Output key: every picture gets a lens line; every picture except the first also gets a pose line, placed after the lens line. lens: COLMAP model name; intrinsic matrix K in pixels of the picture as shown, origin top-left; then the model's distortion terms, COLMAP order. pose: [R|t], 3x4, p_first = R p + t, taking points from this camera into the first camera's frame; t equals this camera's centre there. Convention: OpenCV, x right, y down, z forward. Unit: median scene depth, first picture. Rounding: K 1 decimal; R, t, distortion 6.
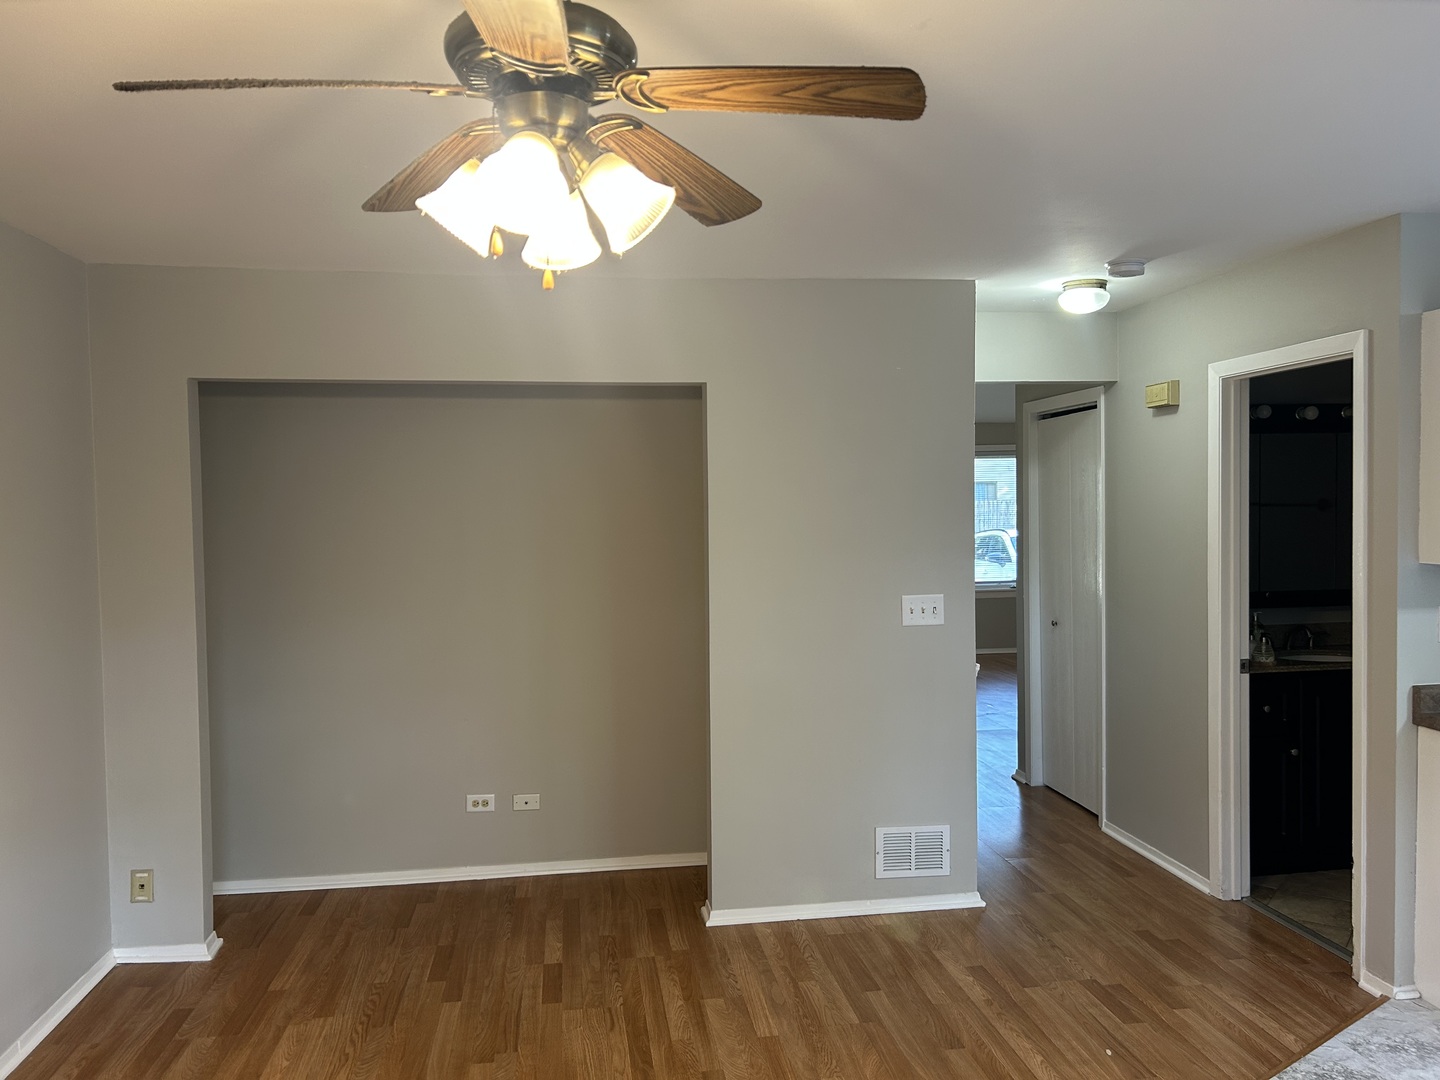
lens RADIAL K [[1079.1, 0, 720.0], [0, 1079.1, 540.0], [0, 0, 1]] dist [0.005117, 0.002582]
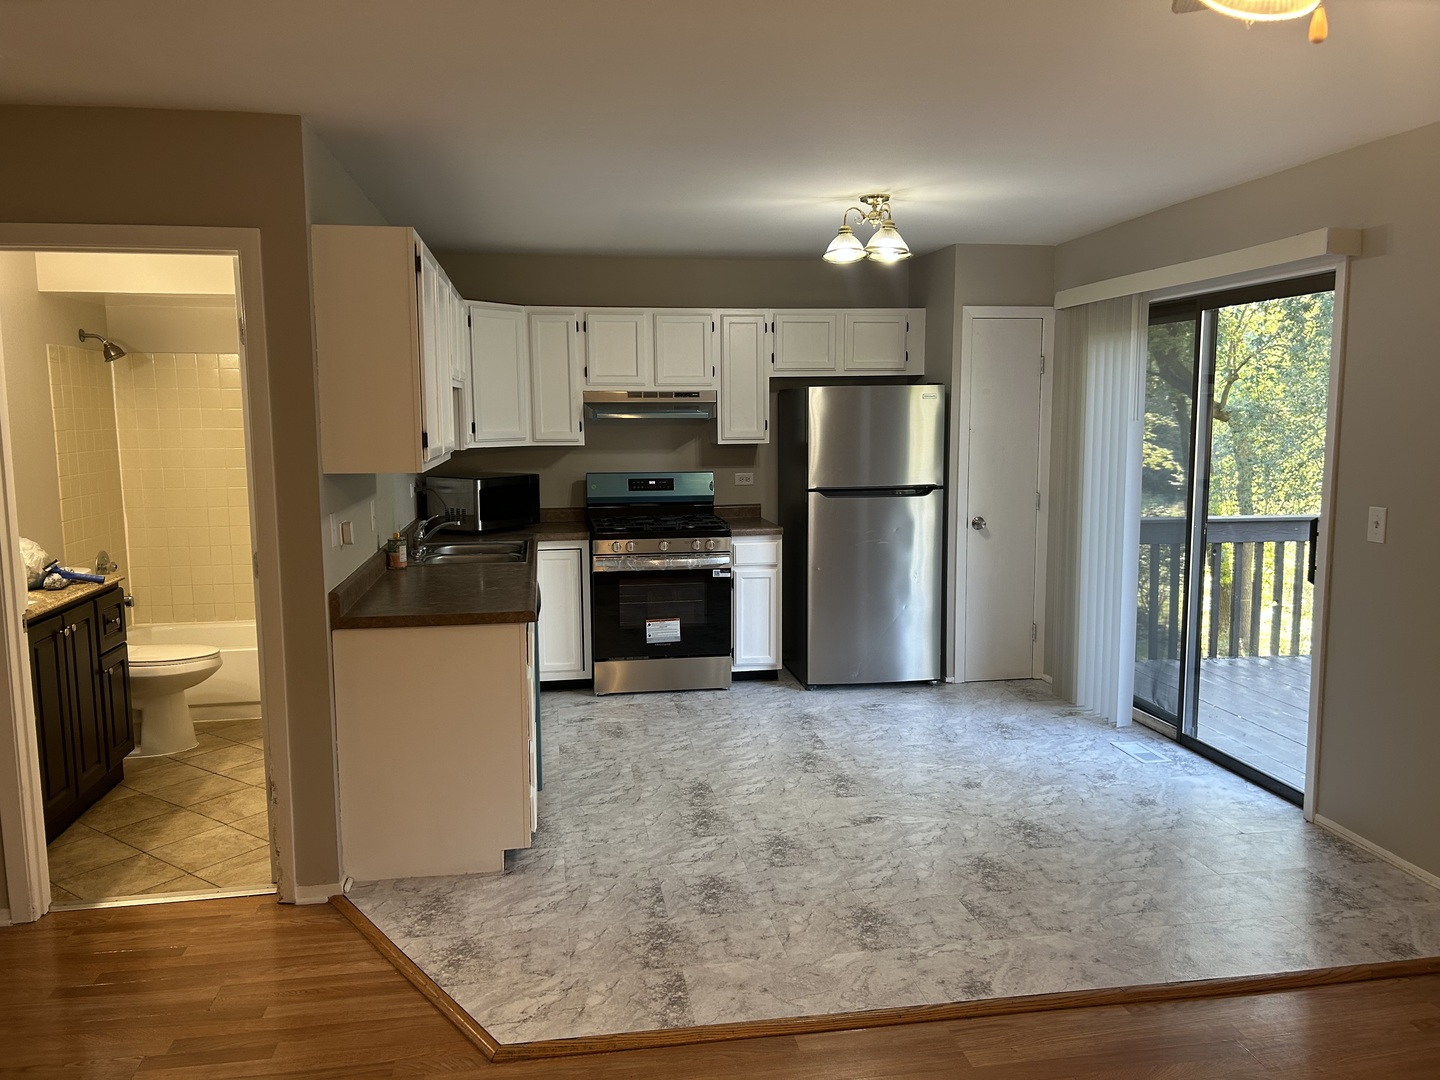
lens RADIAL K [[1101.9, 0, 720.0], [0, 1101.9, 540.0], [0, 0, 1]] dist [0.003842, -0.002911]
pose [[-0.019320, -0.109288, 0.993822, -0.406658], [0.034733, 0.993335, 0.109909, -0.022065], [-0.999210, 0.036642, -0.015395, 0.633869]]
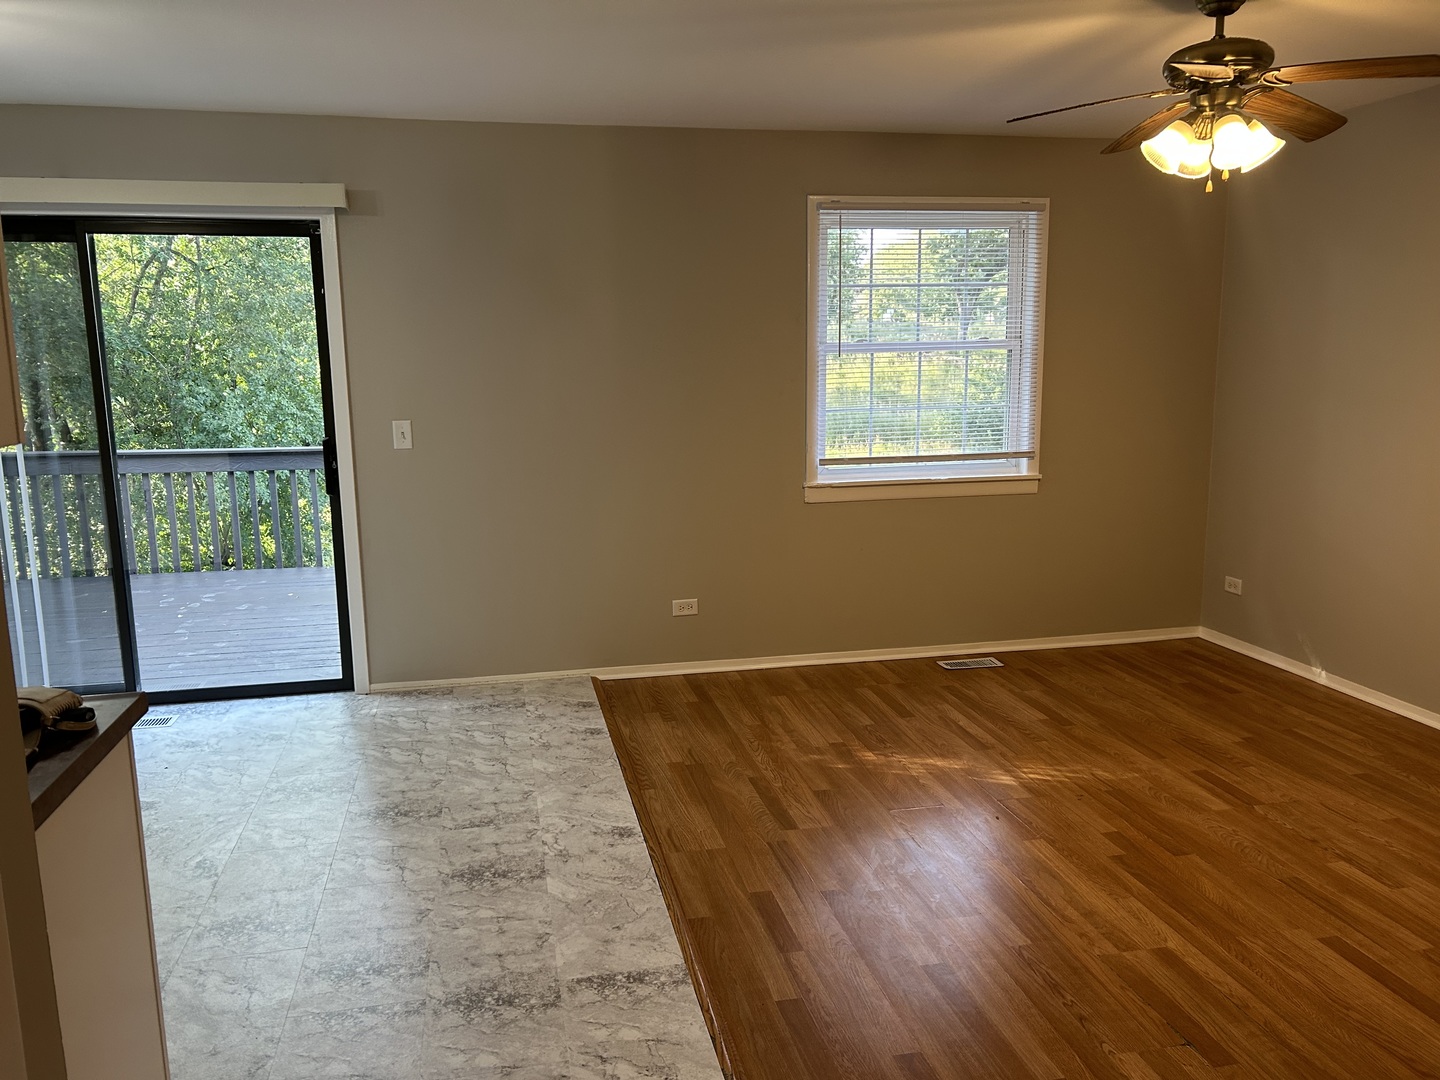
lens RADIAL K [[1105.1, 0, 706.1], [0, 1105.1, 514.0], [0, 0, 1]] dist [0.069030, -0.092849]
pose [[-0.997538, 0.036004, -0.060176, 0.398469], [0.024888, 0.984041, 0.176190, -0.031695], [0.065559, 0.174259, -0.982515, 1.391205]]
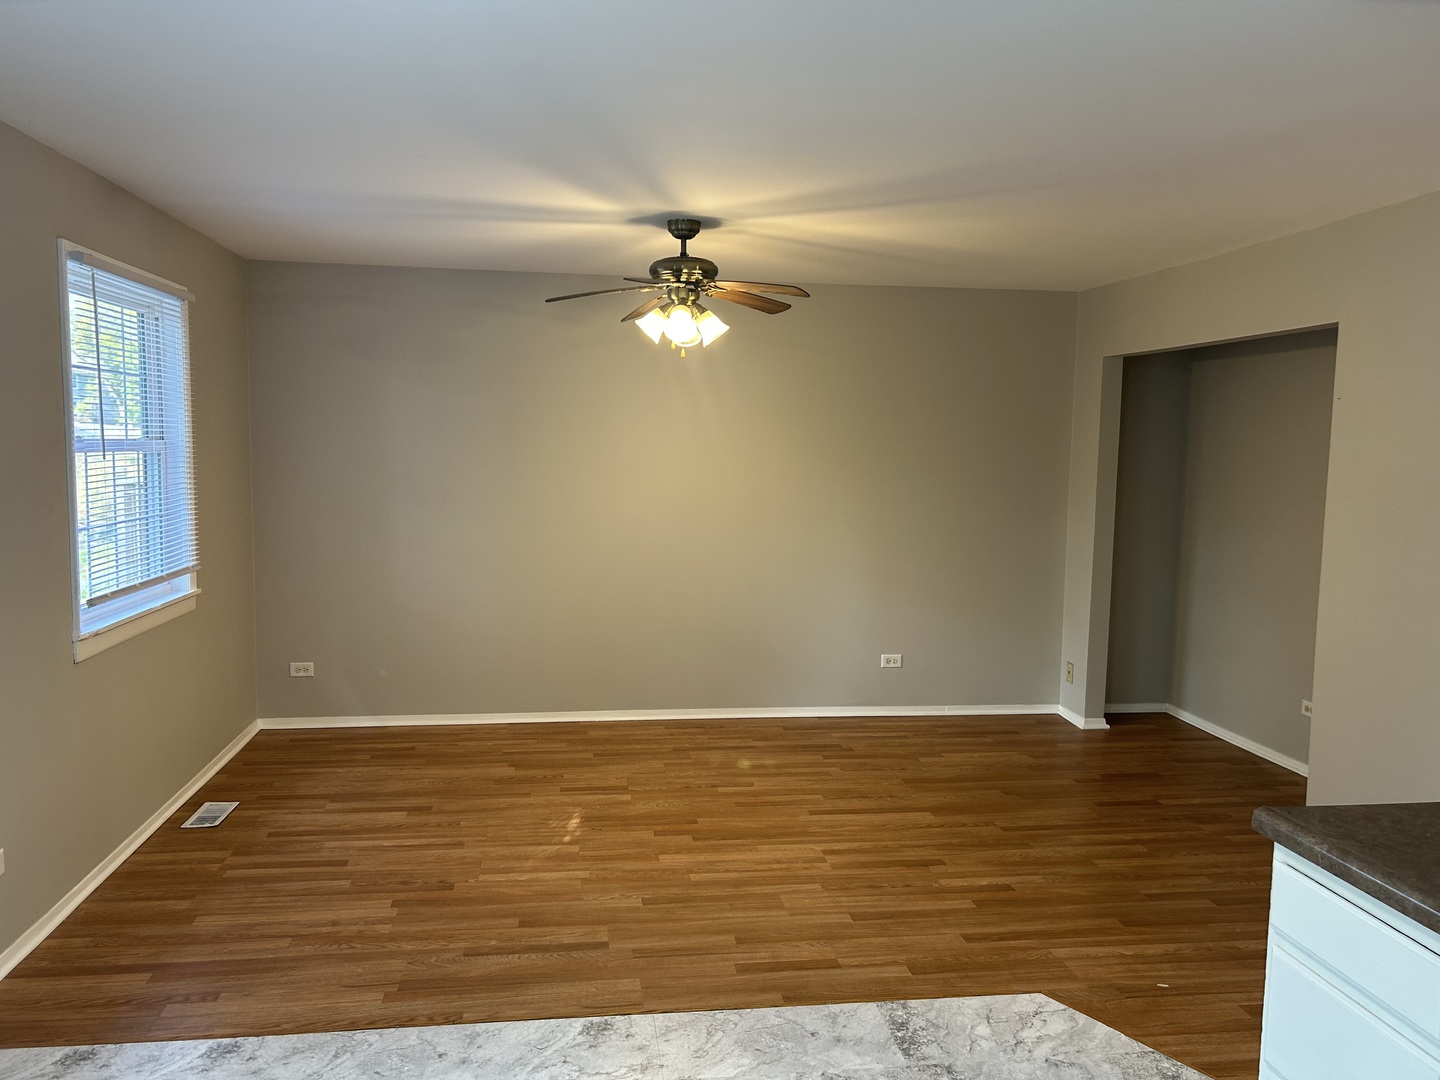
lens RADIAL K [[1101.9, 0, 720.0], [0, 1101.9, 540.0], [0, 0, 1]] dist [0.003842, -0.002911]
pose [[0.002961, 0.105610, -0.994403, 1.239644], [-0.043823, 0.993466, 0.105380, -0.037710], [0.999035, 0.043266, 0.007569, 0.501980]]
